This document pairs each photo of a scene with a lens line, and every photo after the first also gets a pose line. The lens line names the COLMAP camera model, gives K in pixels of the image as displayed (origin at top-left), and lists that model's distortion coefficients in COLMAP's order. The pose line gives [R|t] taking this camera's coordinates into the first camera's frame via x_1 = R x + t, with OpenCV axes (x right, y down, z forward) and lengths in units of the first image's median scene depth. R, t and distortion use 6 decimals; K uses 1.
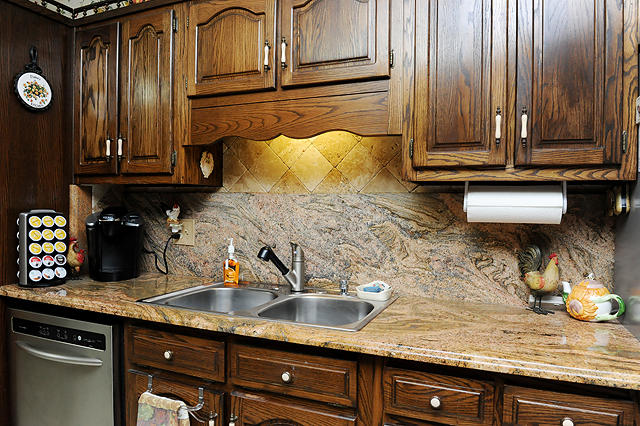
lens RADIAL K [[437.8, 0, 320.0], [0, 437.8, 213.0], [0, 0, 1]] dist [-0.047572, -0.002458]
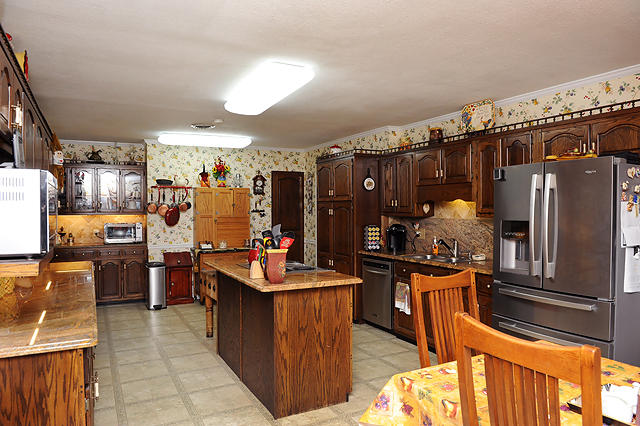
lens RADIAL K [[437.8, 0, 320.0], [0, 437.8, 213.0], [0, 0, 1]] dist [-0.047572, -0.002458]
pose [[0.765625, -0.010858, -0.643196, 0.994254], [0.001244, 0.999881, -0.015399, -0.045199], [0.643286, 0.010989, 0.765547, -1.503966]]
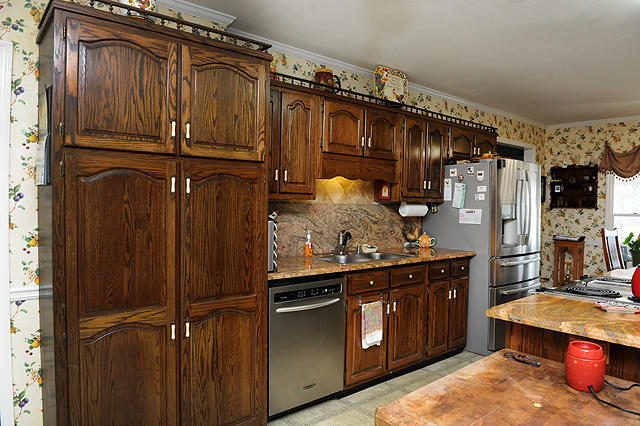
lens RADIAL K [[437.8, 0, 320.0], [0, 437.8, 213.0], [0, 0, 1]] dist [-0.047572, -0.002458]
pose [[0.465931, -0.025566, 0.884452, -1.819643], [0.011492, 0.999673, 0.022842, -0.053174], [-0.884747, -0.000479, 0.466072, 0.159455]]
